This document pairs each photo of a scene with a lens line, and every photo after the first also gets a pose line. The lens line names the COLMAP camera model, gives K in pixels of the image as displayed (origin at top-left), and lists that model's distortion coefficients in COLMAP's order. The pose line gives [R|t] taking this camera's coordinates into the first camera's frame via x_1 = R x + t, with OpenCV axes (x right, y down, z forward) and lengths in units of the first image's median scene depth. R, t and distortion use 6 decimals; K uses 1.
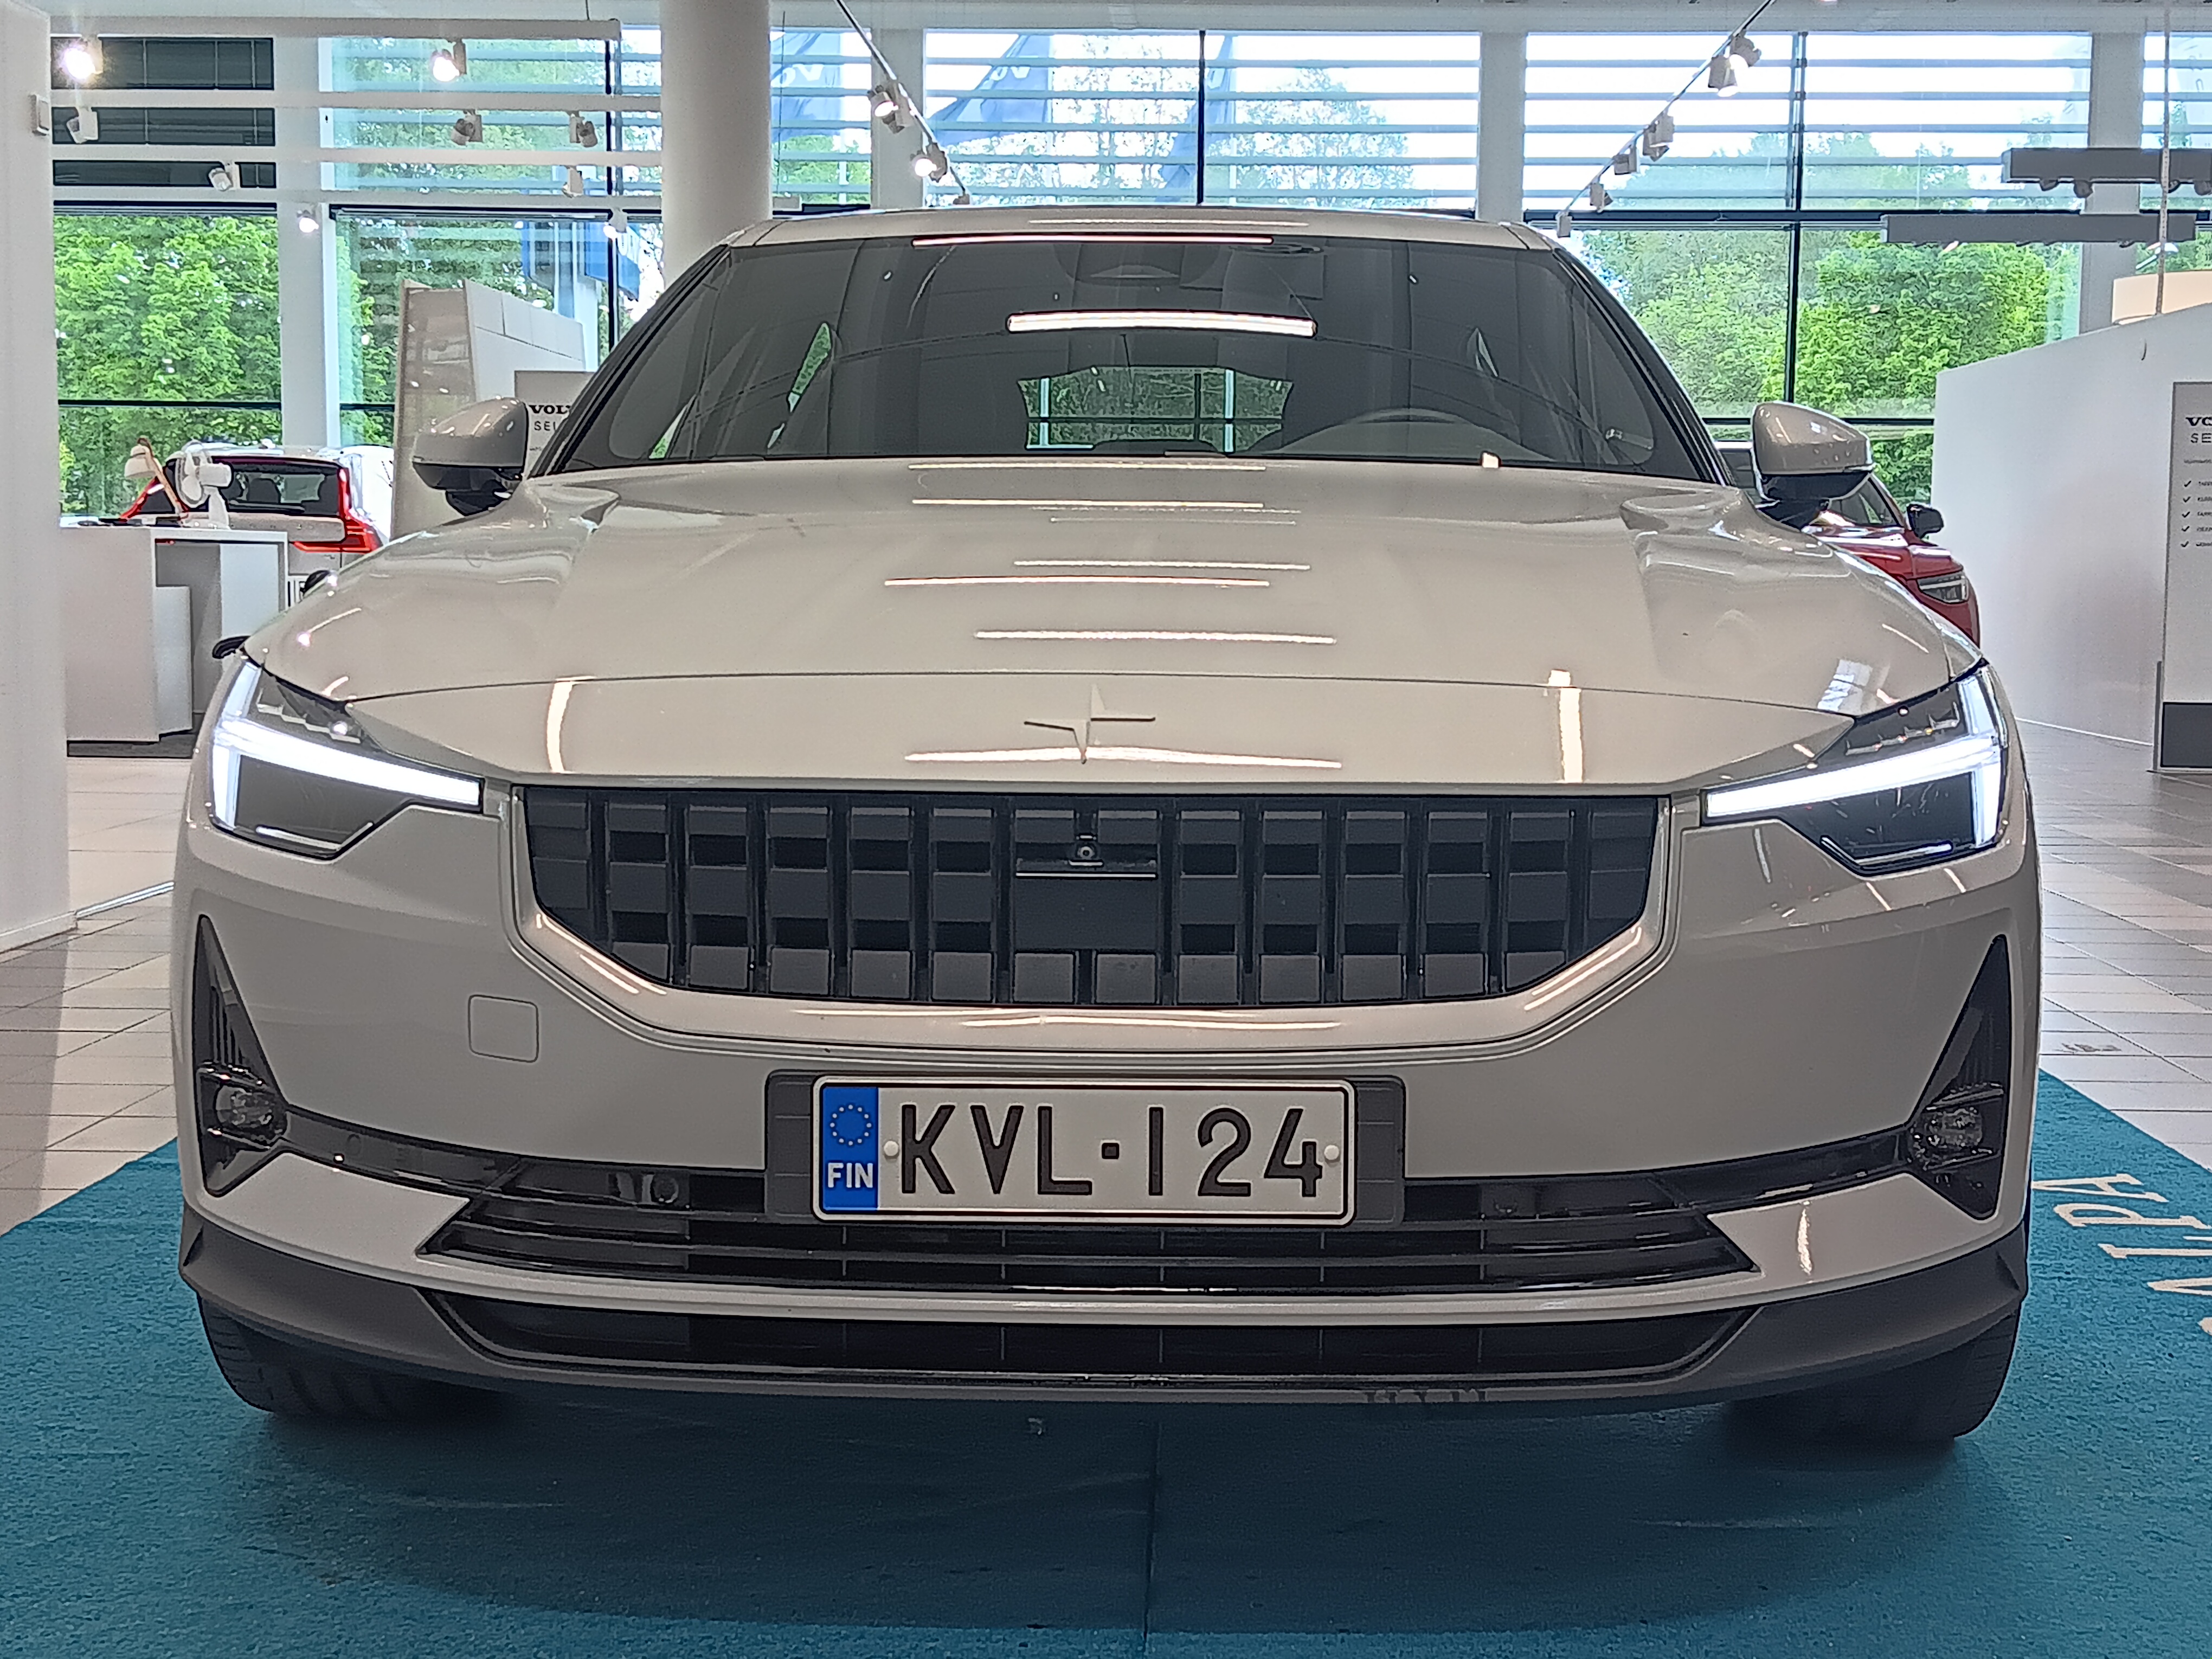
lens RADIAL K [[2933.8, 0, 1106.0], [0, 2933.8, 829.5], [0, 0, 1]] dist [0.043180, -0.031492]
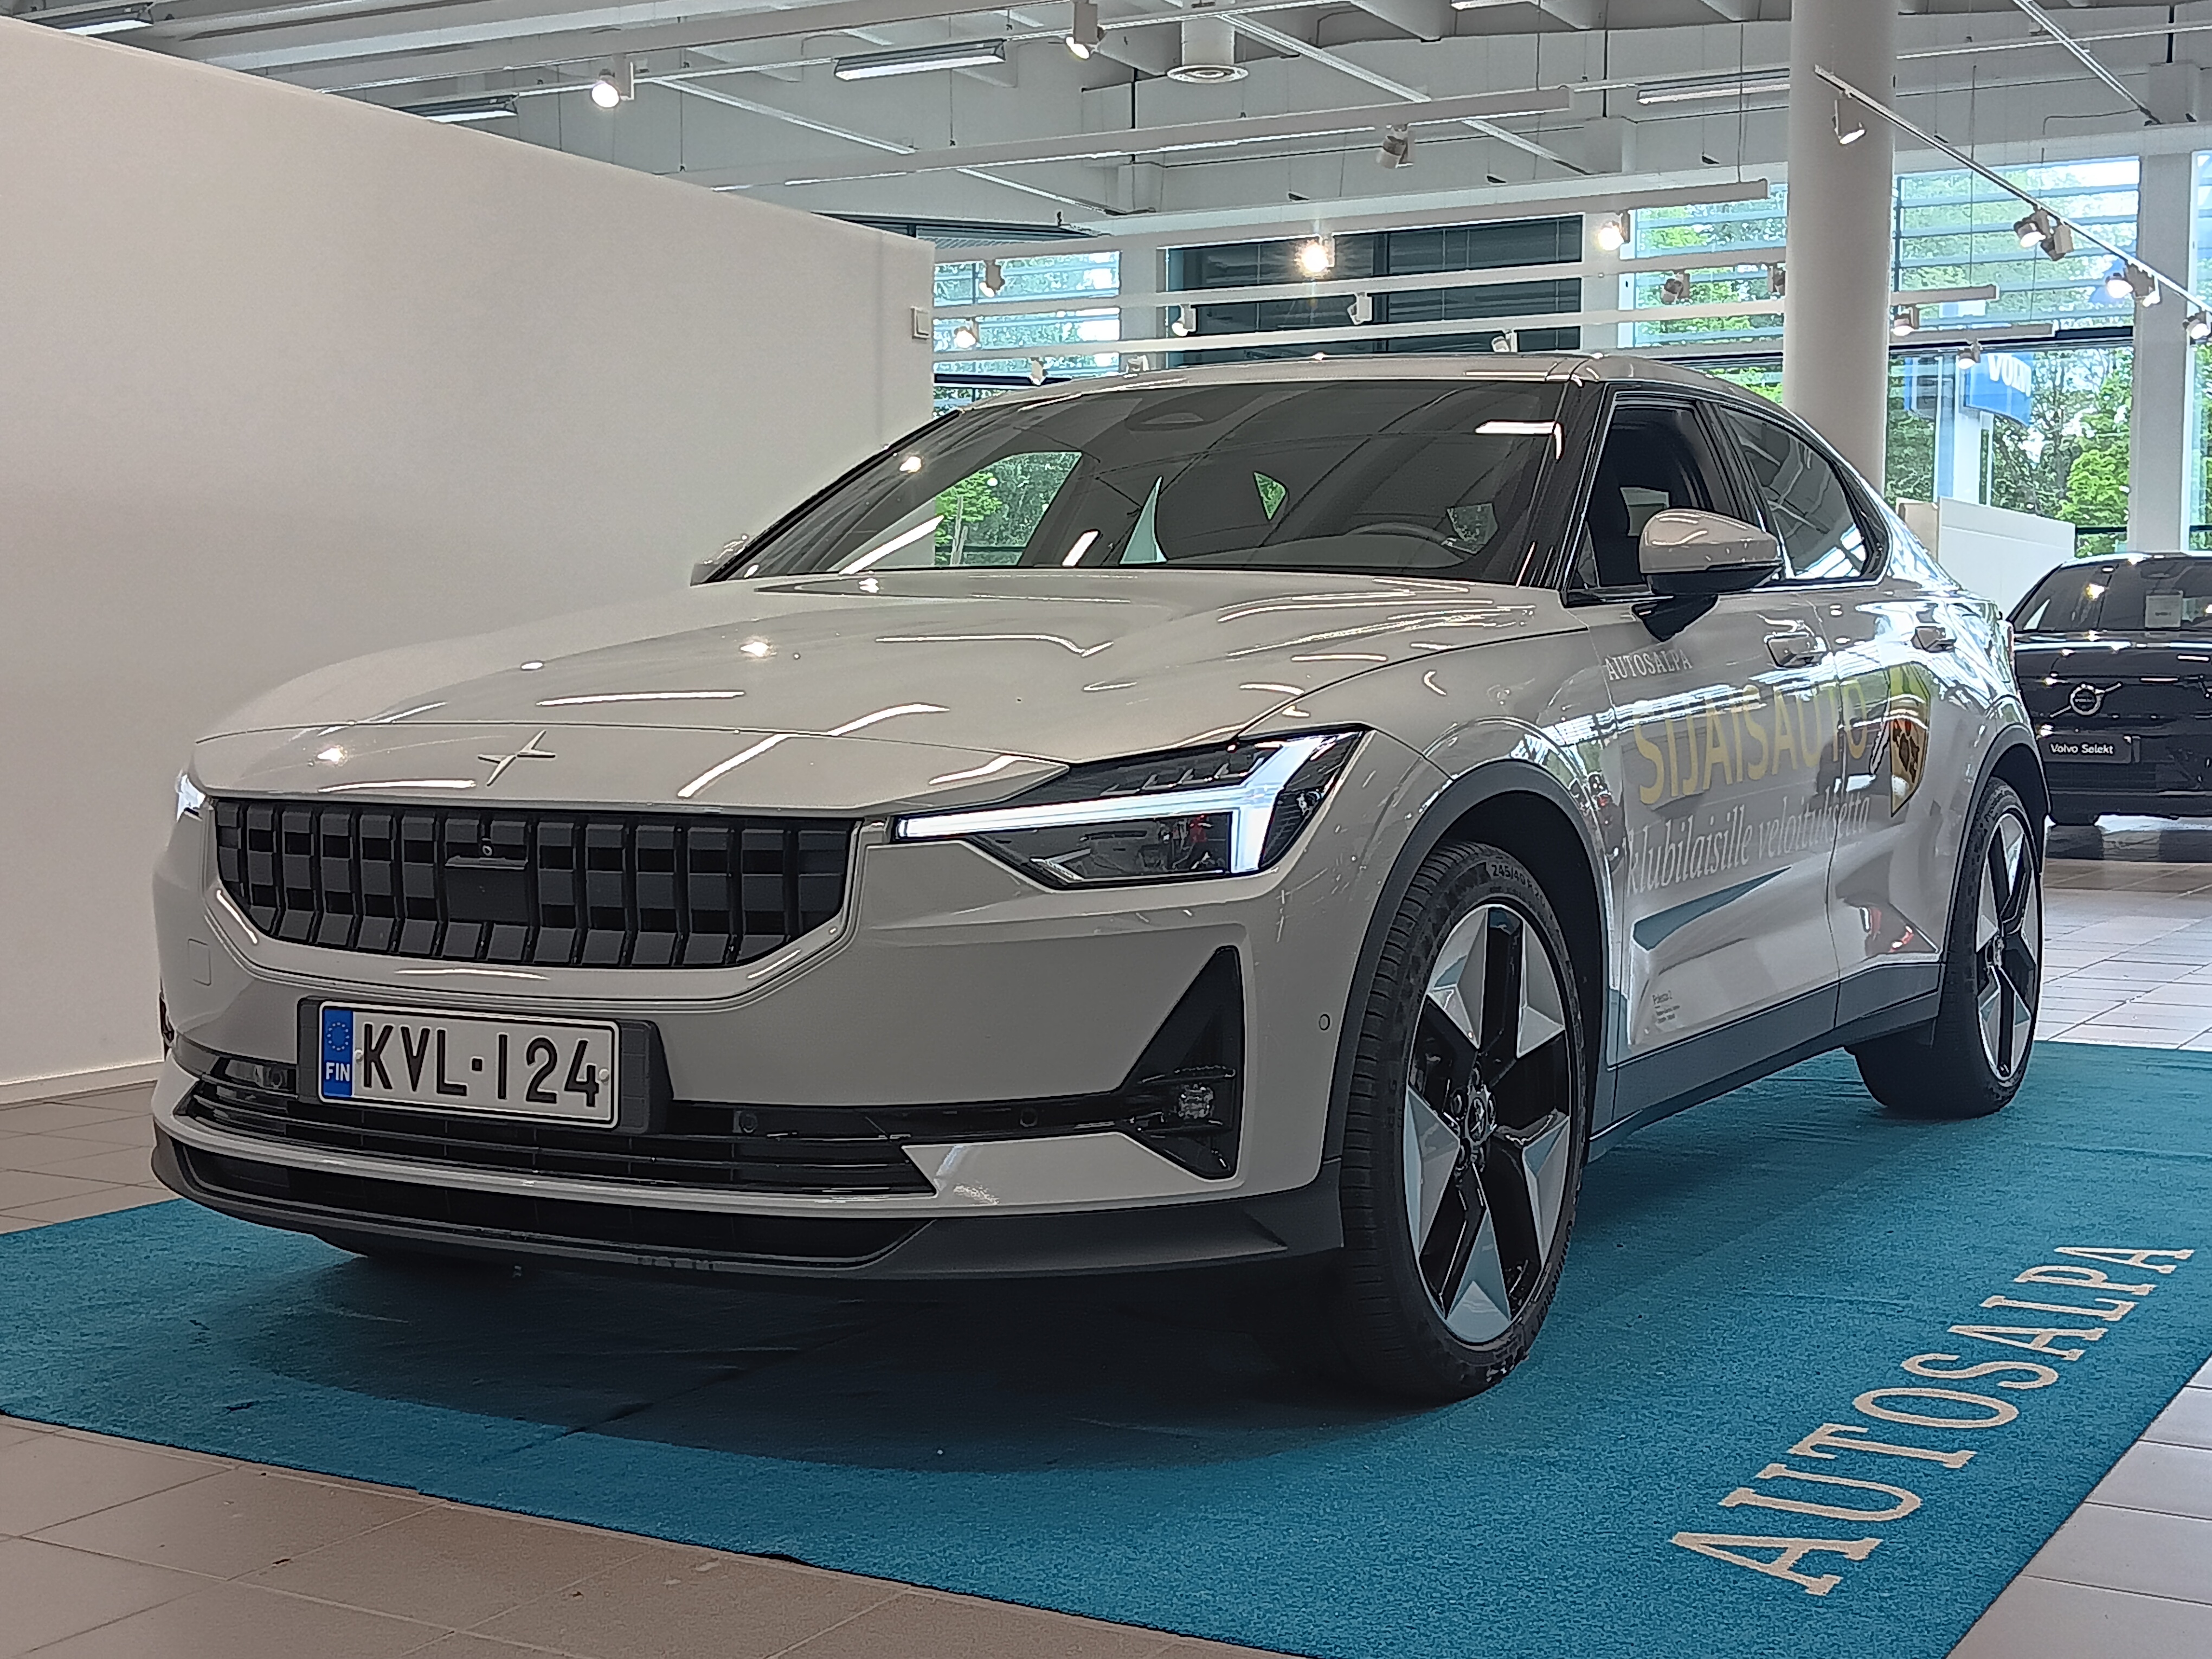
lens RADIAL K [[2933.8, 0, 1106.0], [0, 2933.8, 829.5], [0, 0, 1]] dist [0.043180, -0.031492]
pose [[0.884652, 0.019676, -0.465837, 0.911165], [-0.030459, 0.999414, -0.015631, 0.010555], [0.465256, 0.028017, 0.884733, -0.099893]]
